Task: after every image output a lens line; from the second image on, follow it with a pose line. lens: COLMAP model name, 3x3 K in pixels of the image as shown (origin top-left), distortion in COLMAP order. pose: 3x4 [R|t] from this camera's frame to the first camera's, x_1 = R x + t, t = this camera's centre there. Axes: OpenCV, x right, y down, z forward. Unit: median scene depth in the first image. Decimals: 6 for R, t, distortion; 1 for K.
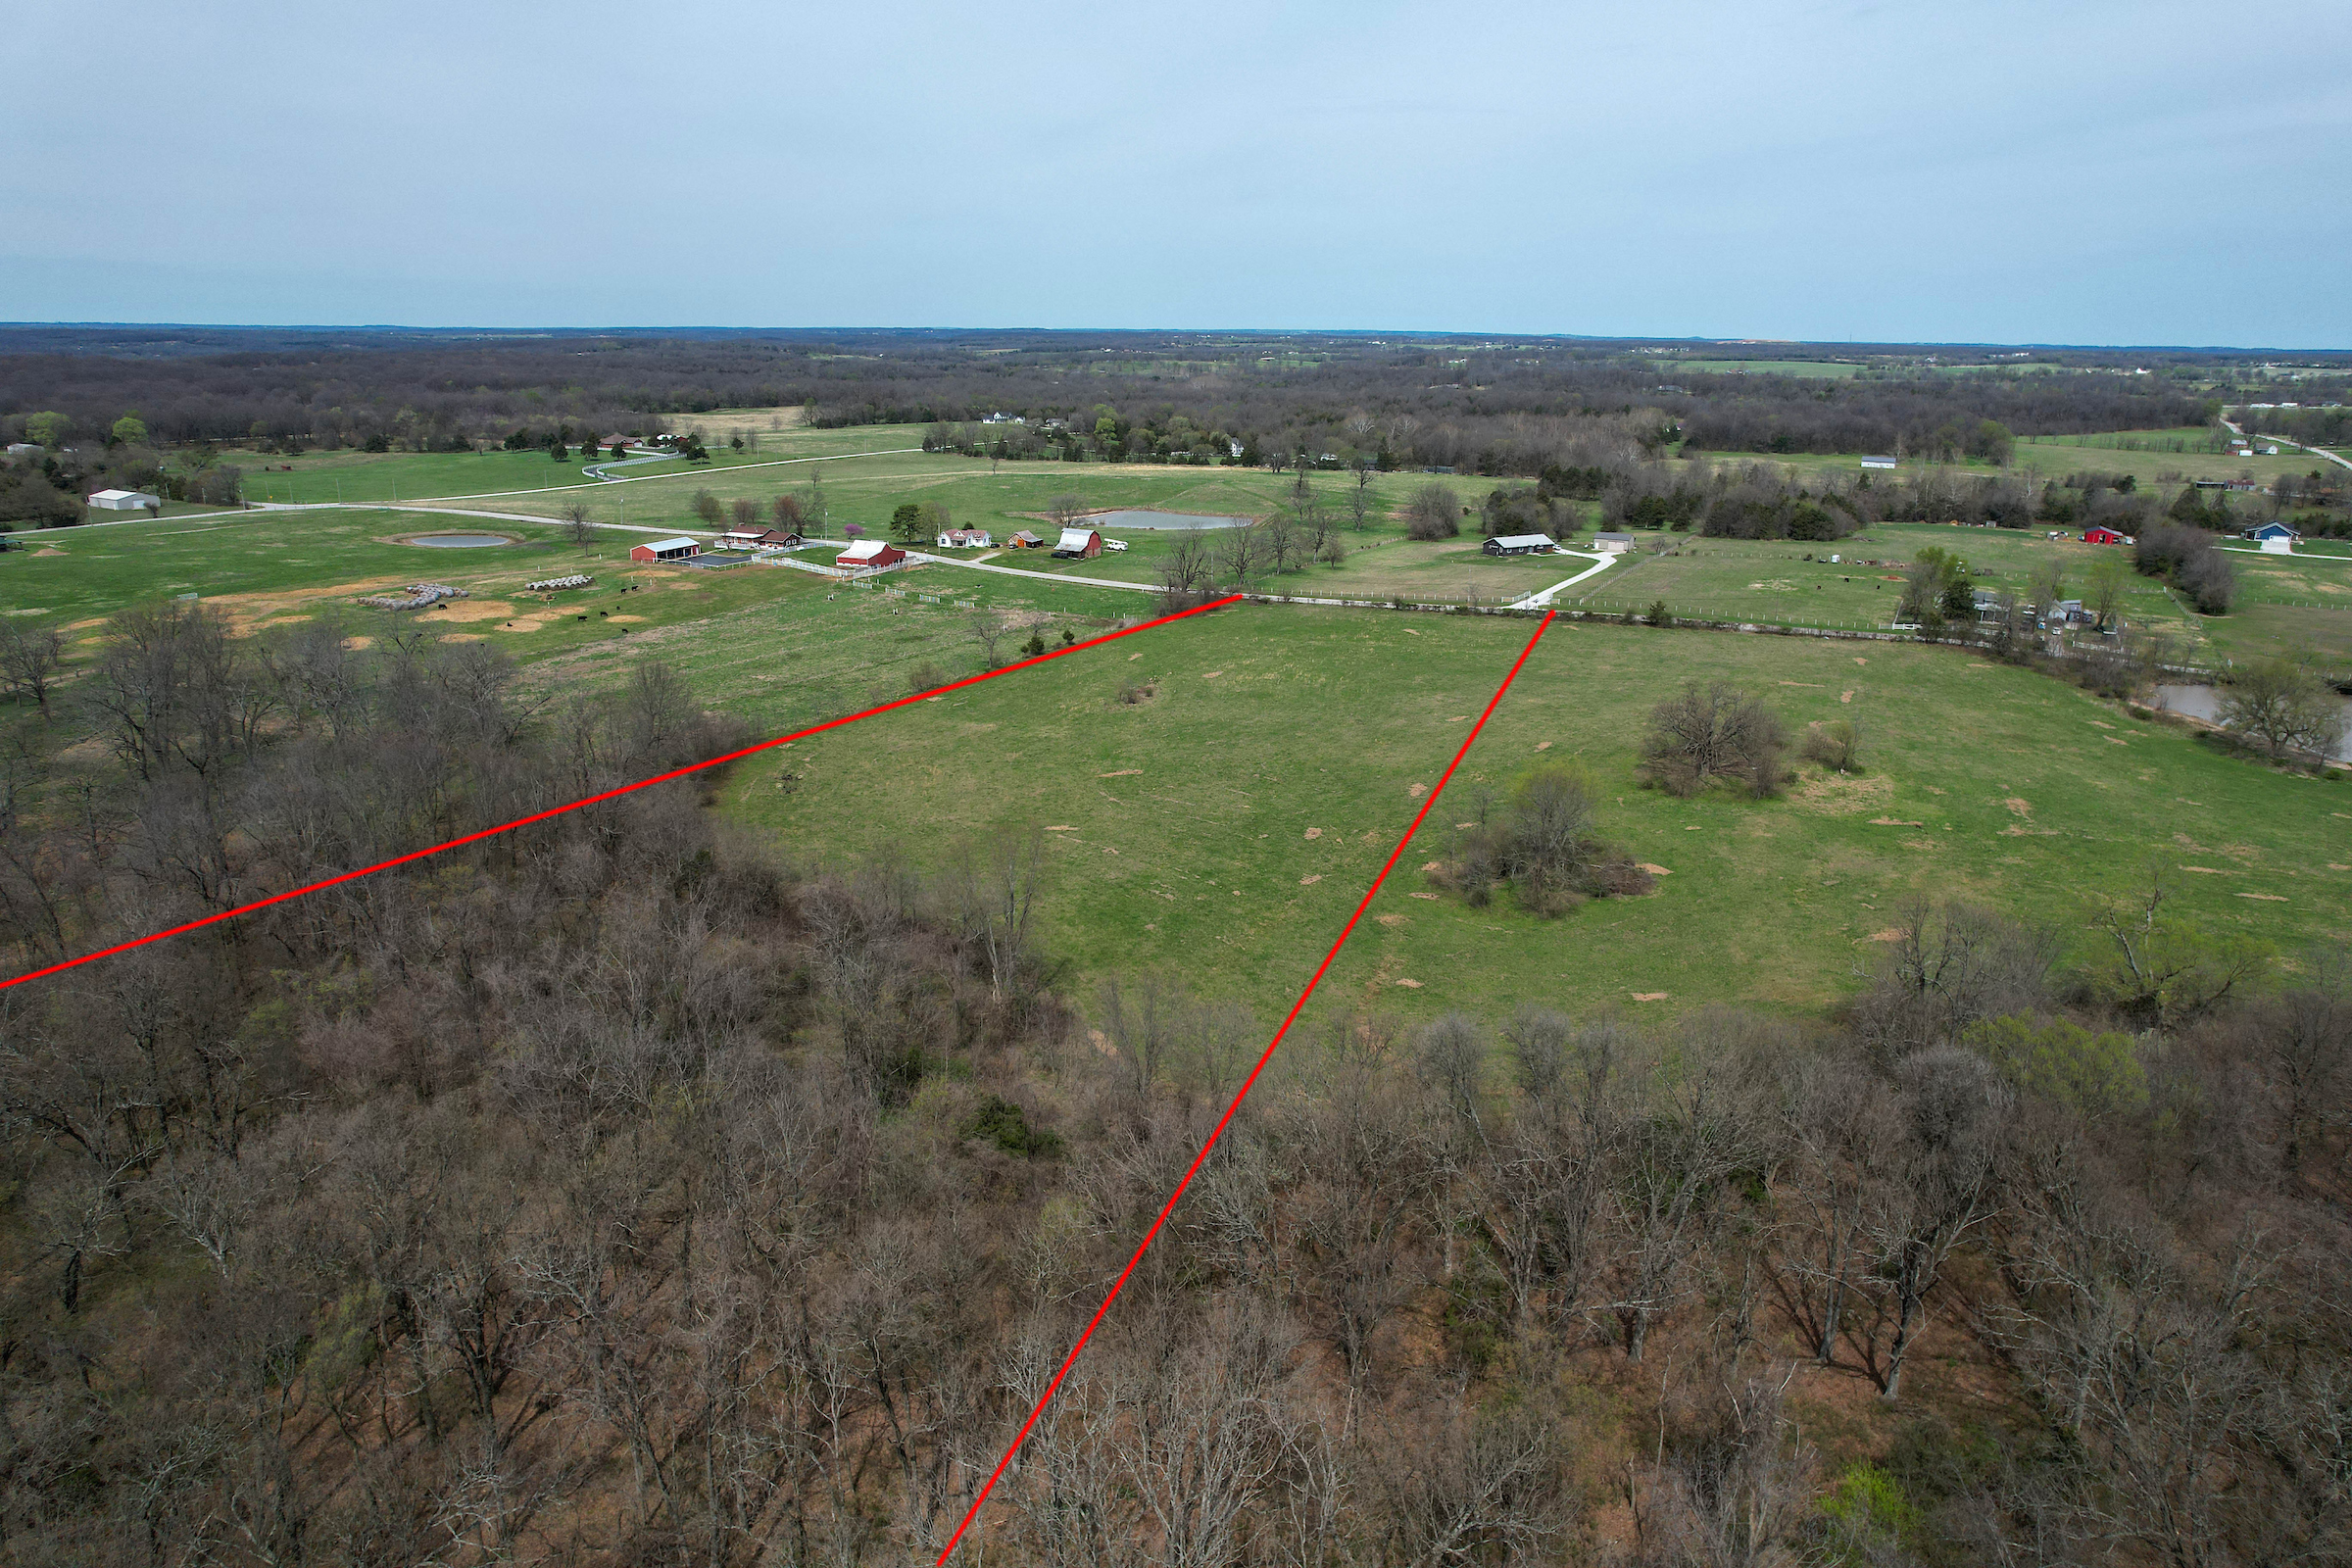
lens RADIAL K [[1512.2, 0, 1182.2], [0, 1512.2, 789.7], [0, 0, 1]] dist [-0.079364, 0.070885]
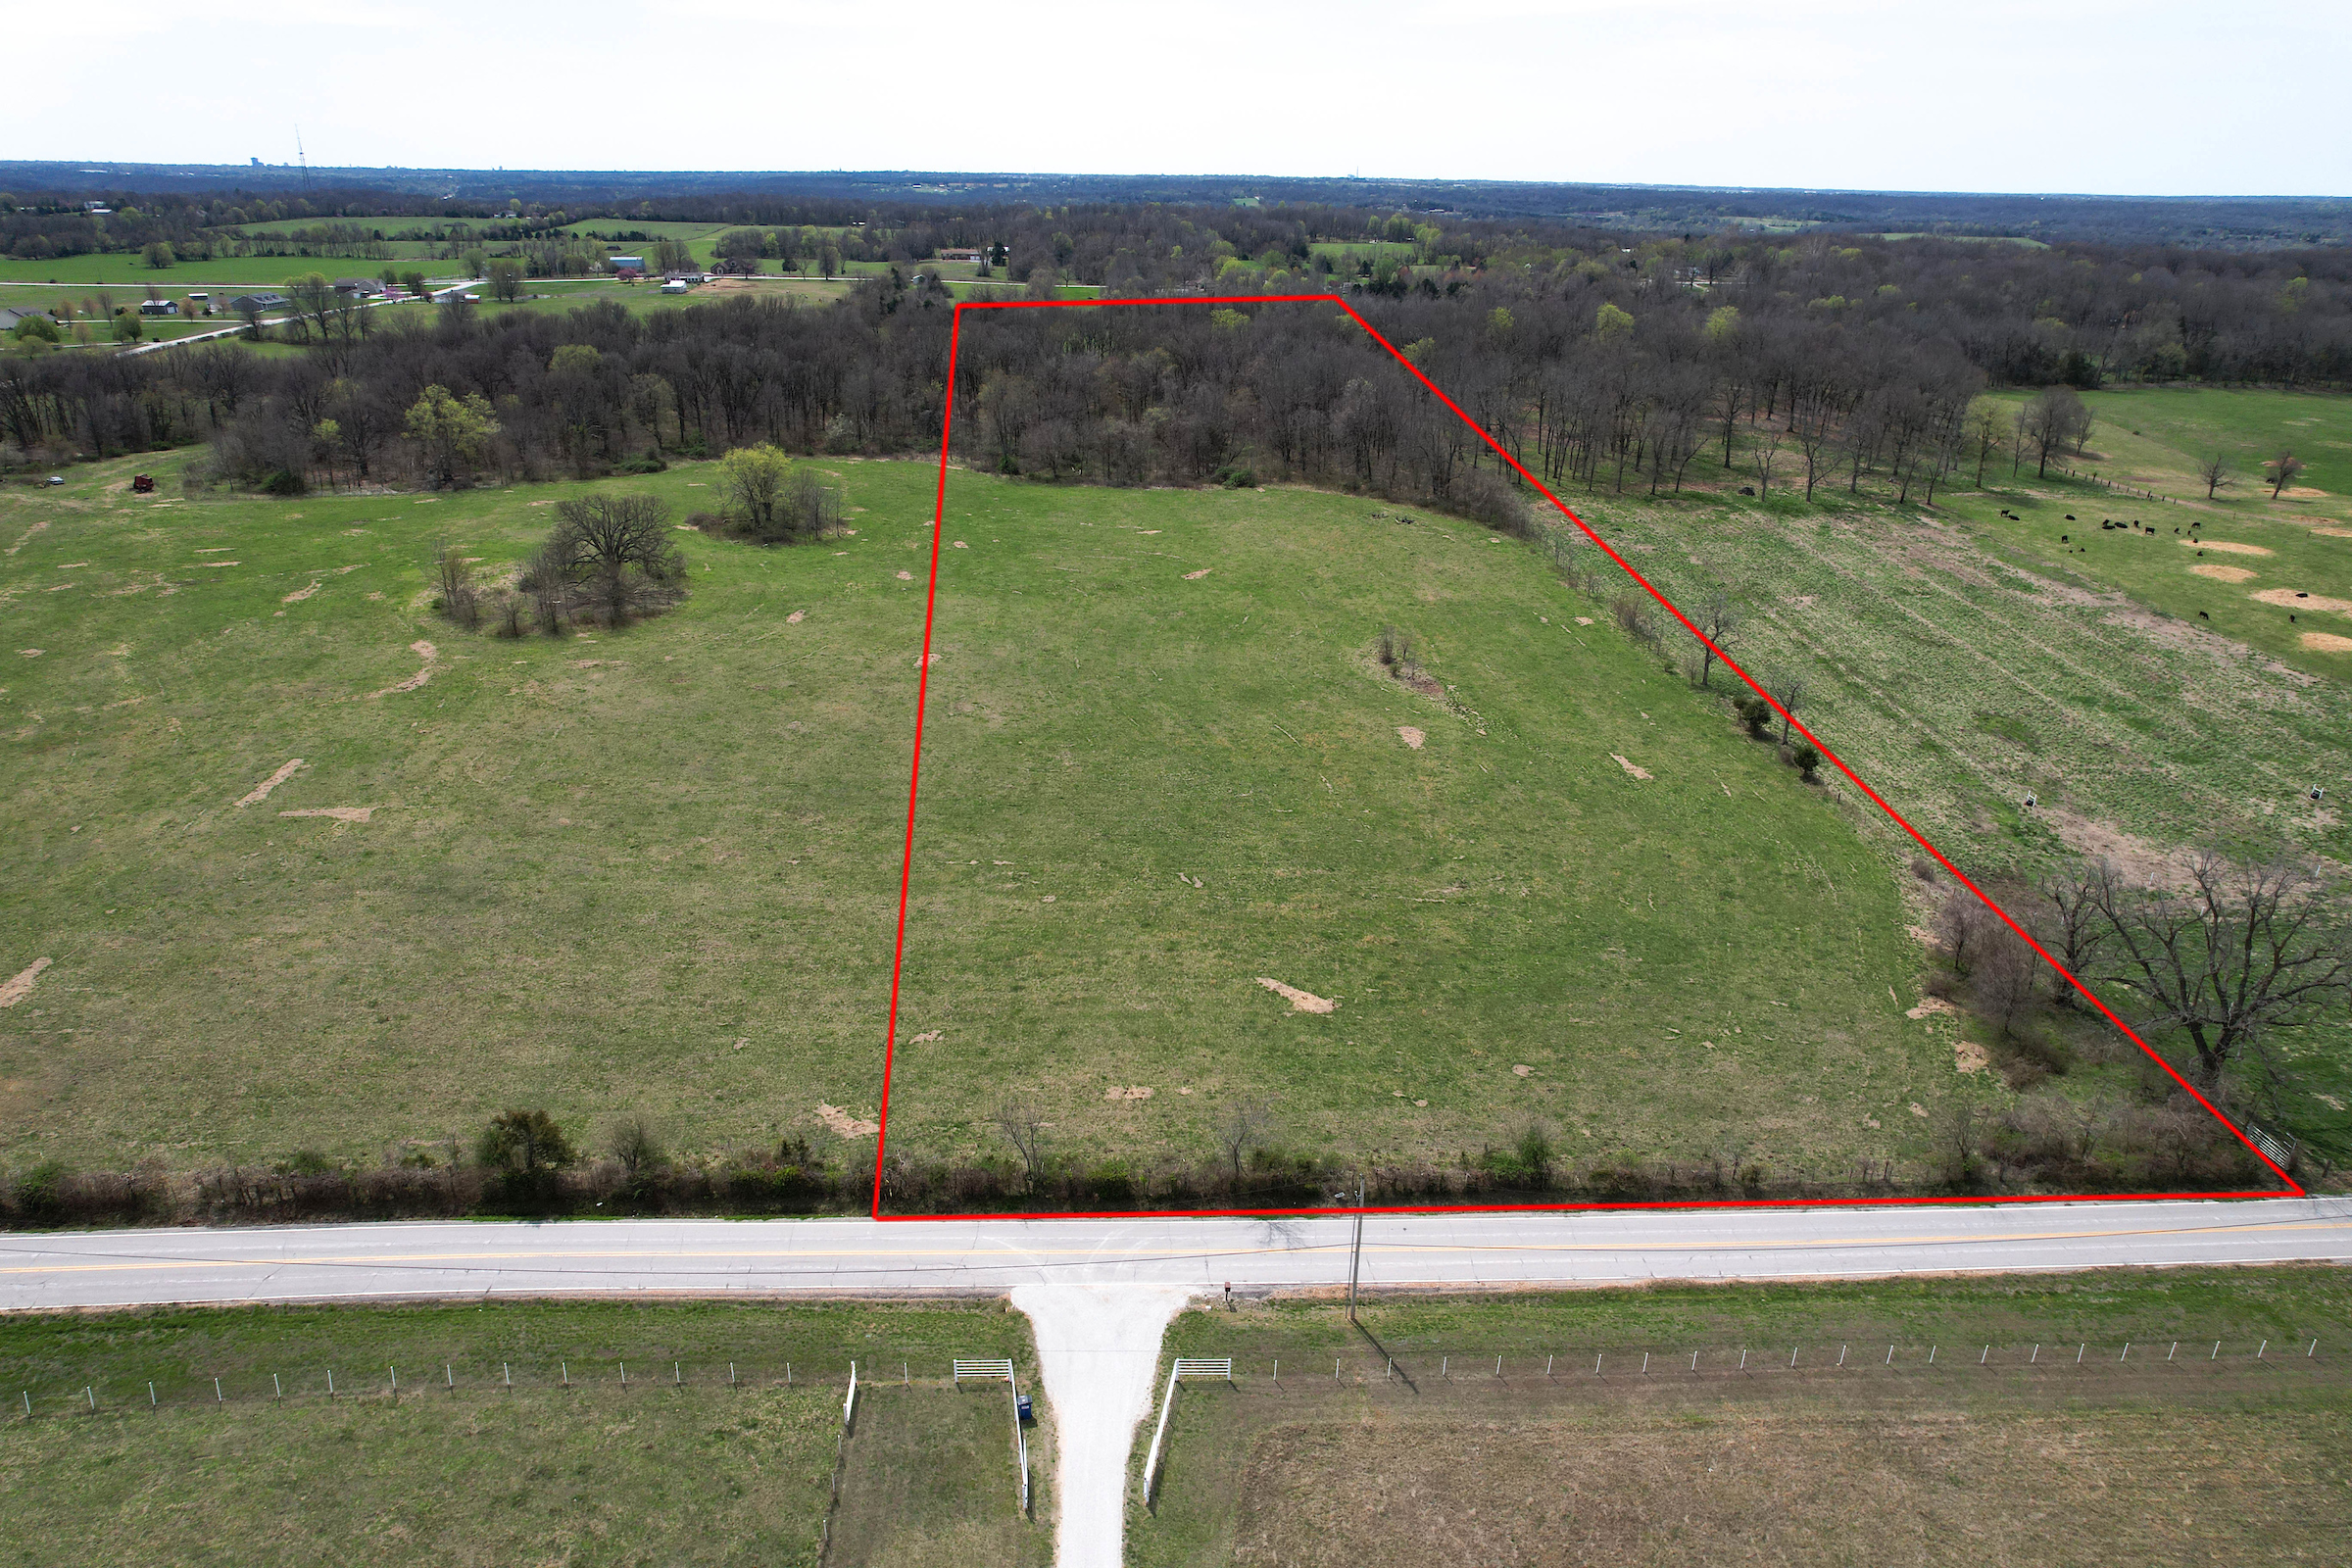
lens RADIAL K [[1512.2, 0, 1189.2], [0, 1512.2, 780.1], [0, 0, 1]] dist [-0.079364, 0.070885]
pose [[-0.853718, 0.176146, -0.490039, 0.295406], [-0.175400, 0.788790, 0.589106, -0.302621], [0.490306, 0.588883, -0.642508, 1.046515]]
